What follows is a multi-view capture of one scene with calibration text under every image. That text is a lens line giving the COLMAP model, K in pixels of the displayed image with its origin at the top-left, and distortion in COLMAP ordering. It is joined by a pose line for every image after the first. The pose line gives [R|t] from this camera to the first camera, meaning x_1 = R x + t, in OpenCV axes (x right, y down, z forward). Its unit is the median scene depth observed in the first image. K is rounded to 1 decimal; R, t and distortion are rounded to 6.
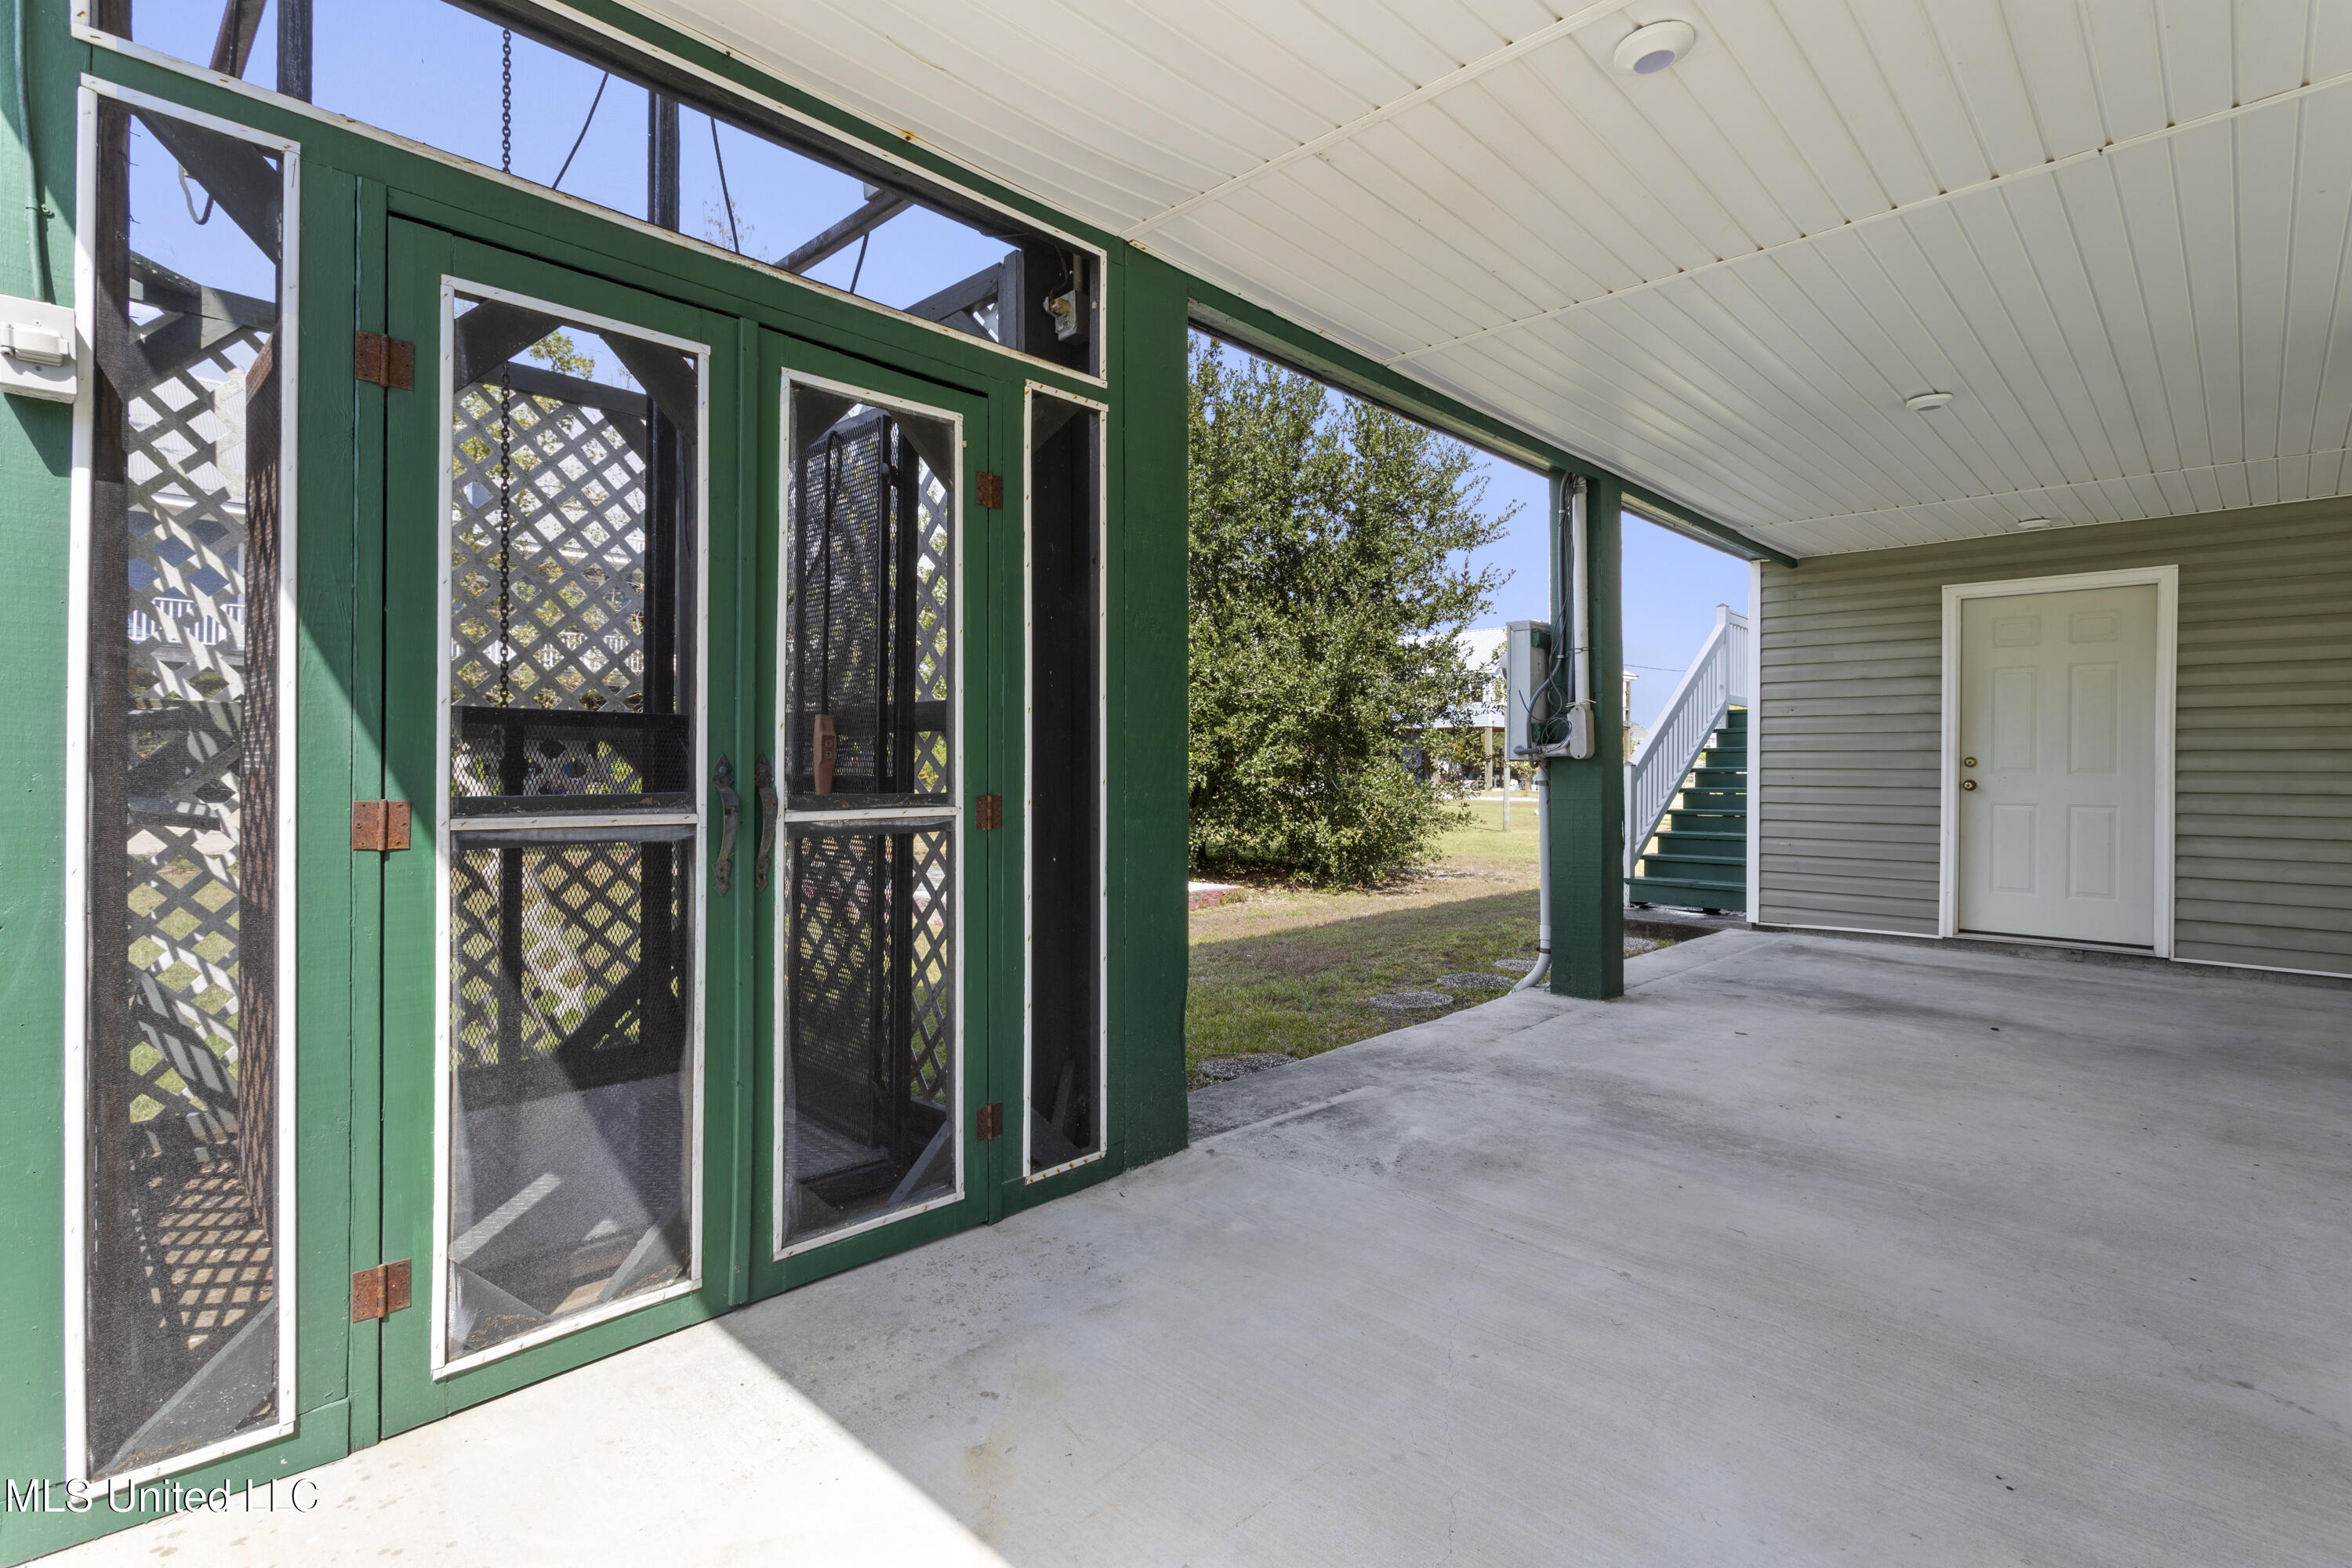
lens RADIAL K [[1108.5, 0, 1172.3], [0, 1108.5, 772.4], [0, 0, 1]] dist [0.003437, 0.000604]
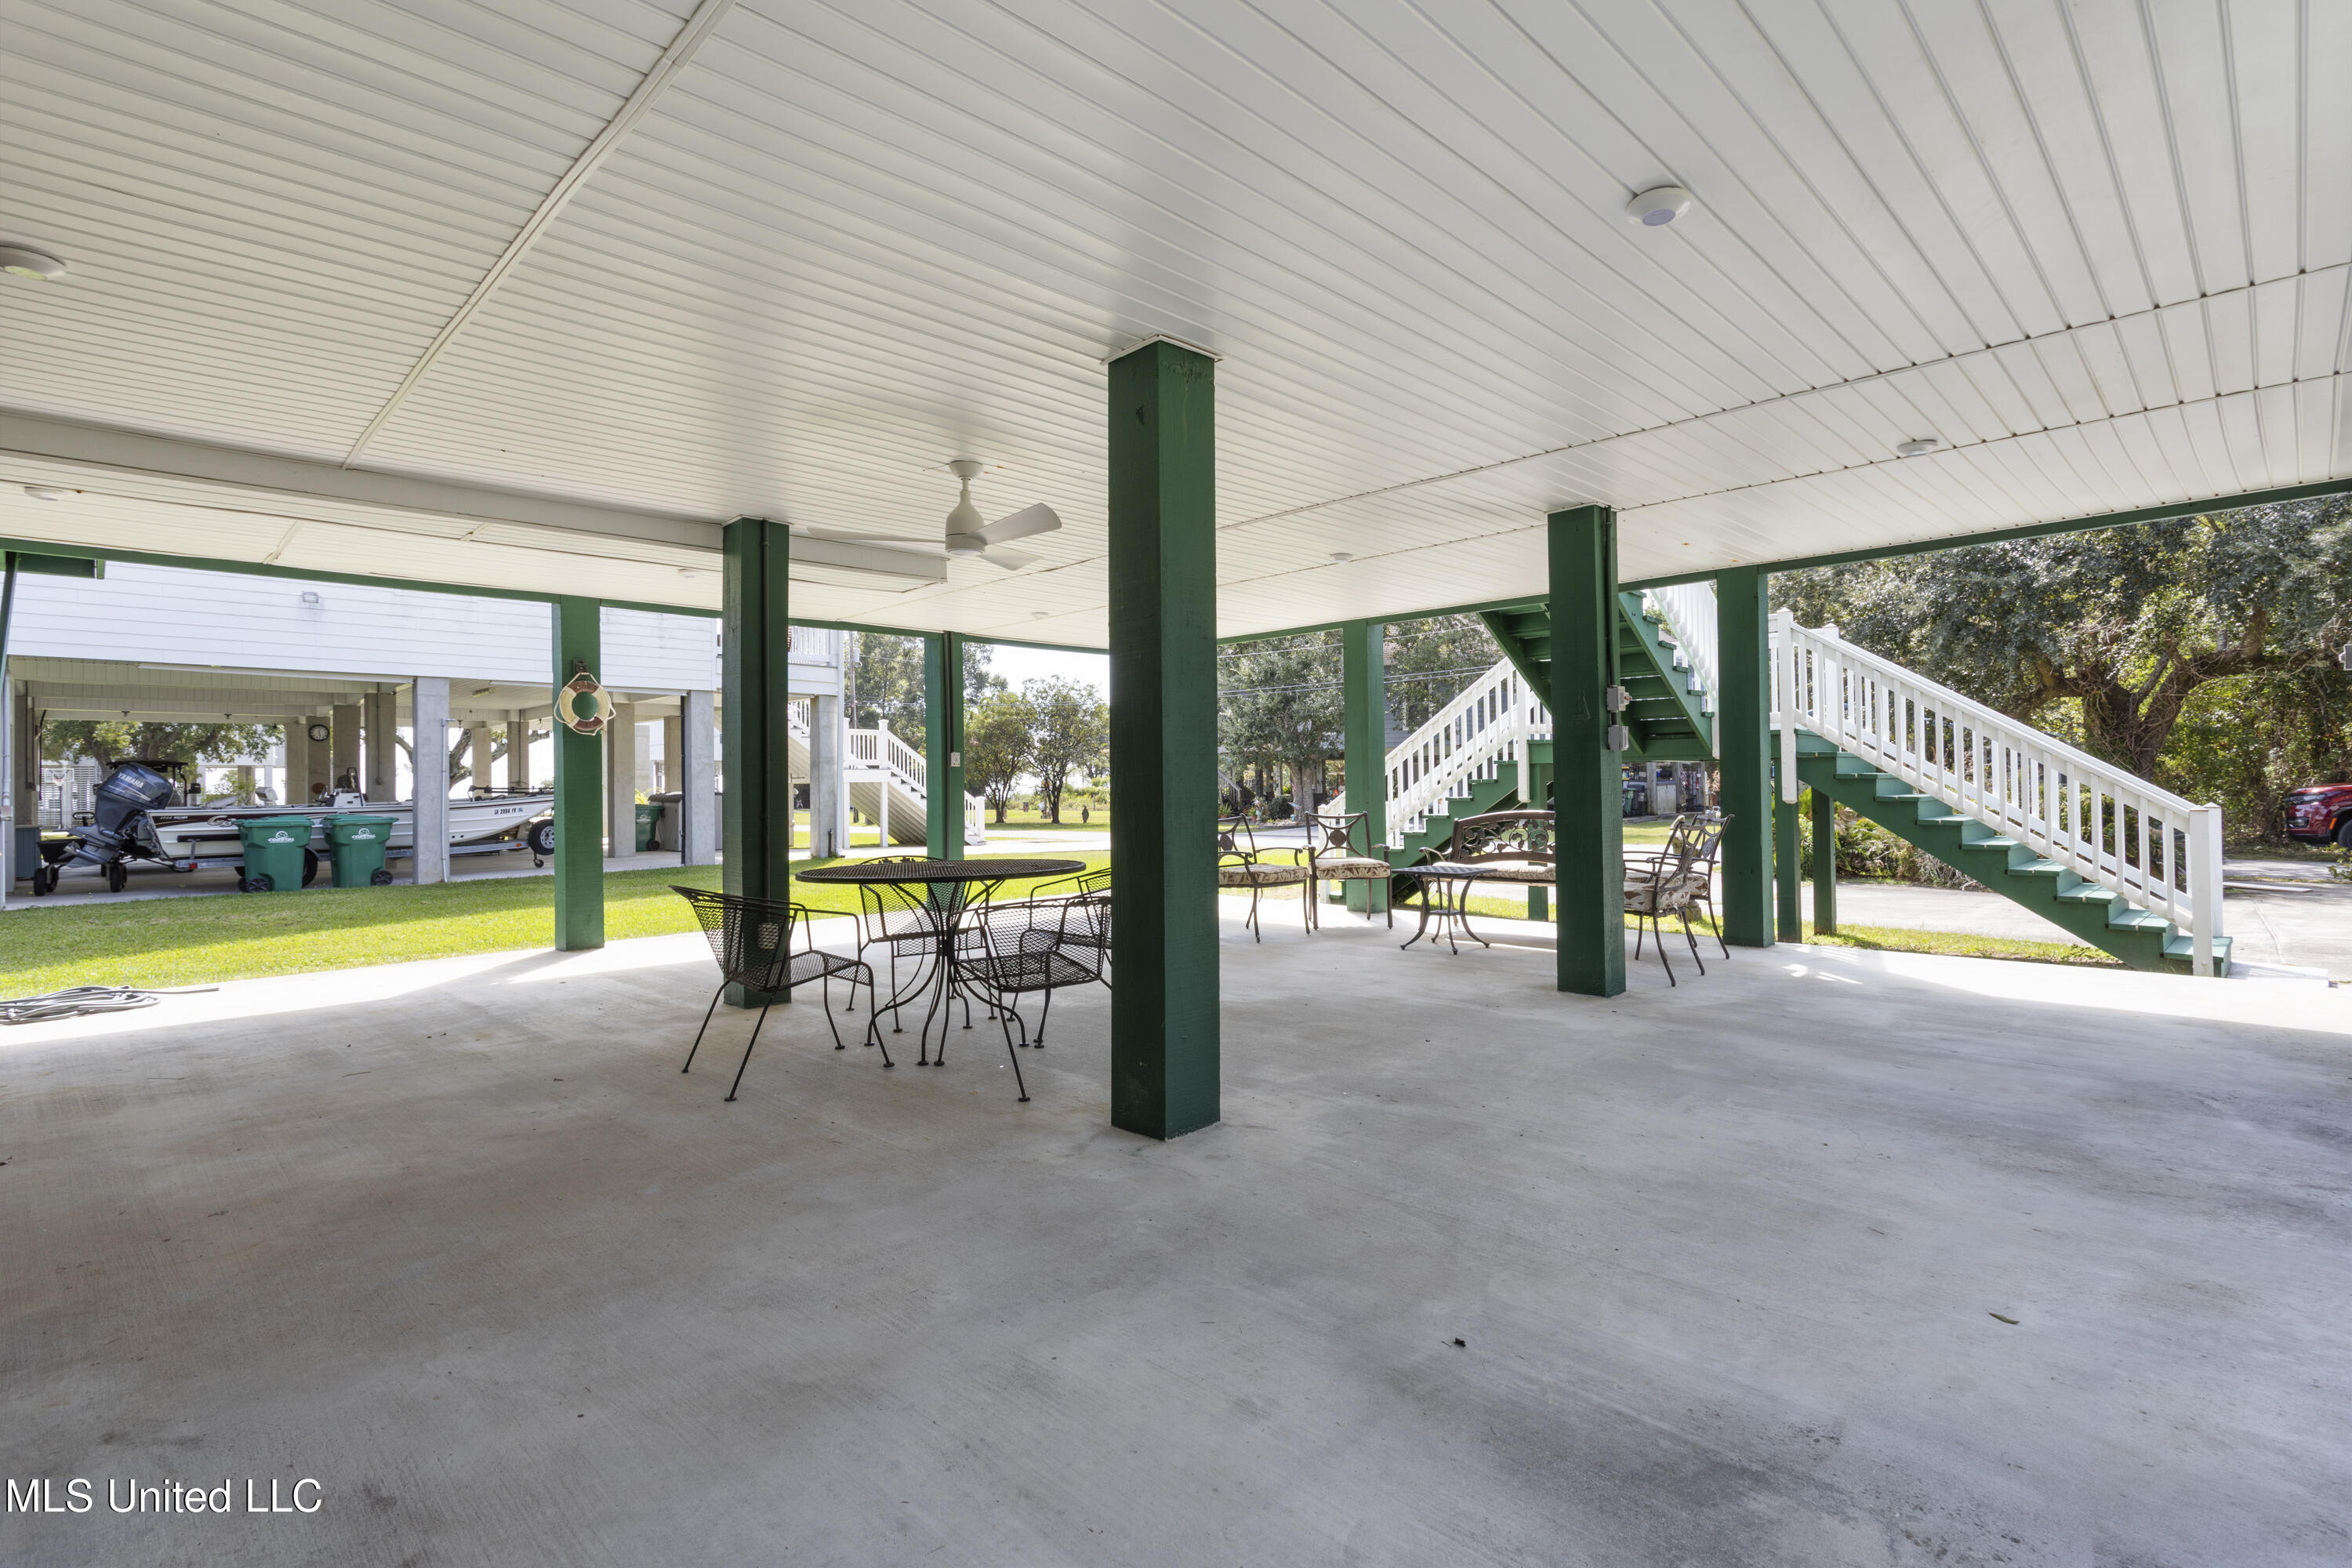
lens RADIAL K [[1108.5, 0, 1172.3], [0, 1108.5, 772.4], [0, 0, 1]] dist [0.003437, 0.000604]
pose [[-0.999765, 0.006917, 0.020545, 0.671925], [0.006770, 0.999951, -0.007218, -0.002570], [-0.020594, -0.007077, -0.999763, 1.160991]]
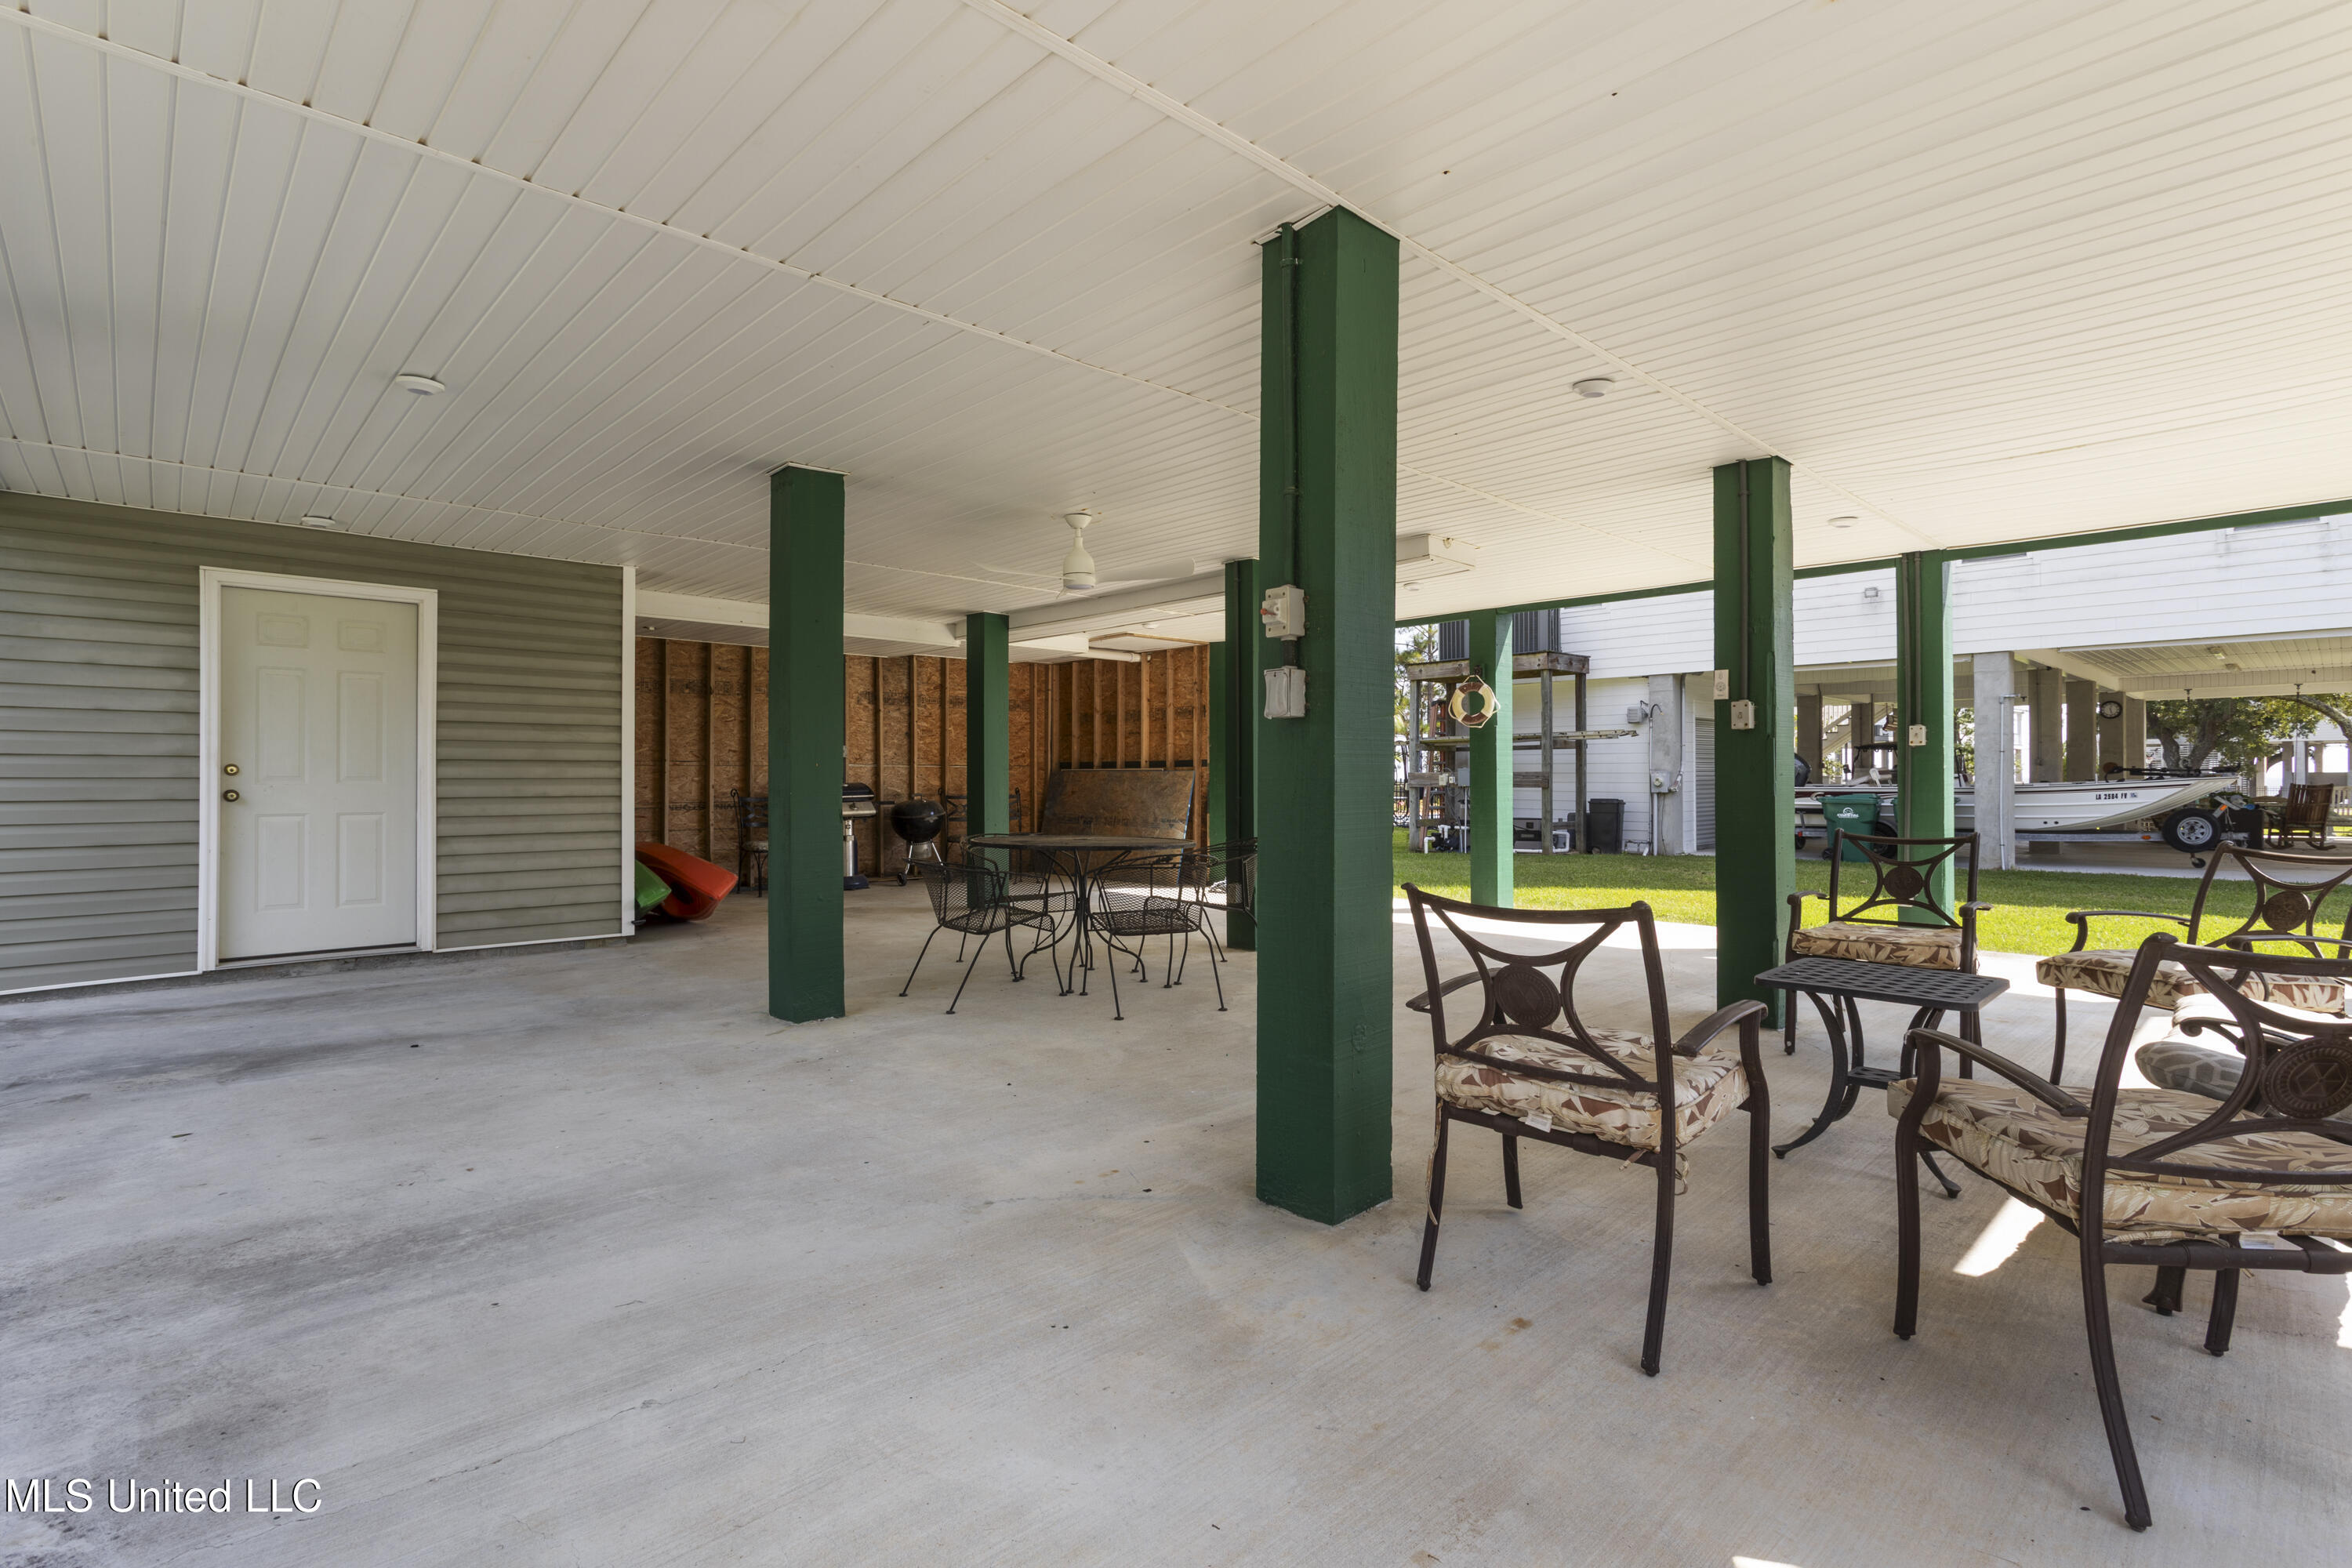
lens RADIAL K [[1108.5, 0, 1172.3], [0, 1108.5, 772.4], [0, 0, 1]] dist [0.003437, 0.000604]
pose [[0.042331, -0.001312, 0.999103, -0.158443], [0.006354, 0.999979, 0.001044, -0.003774], [-0.999083, 0.006305, 0.042339, 0.234457]]
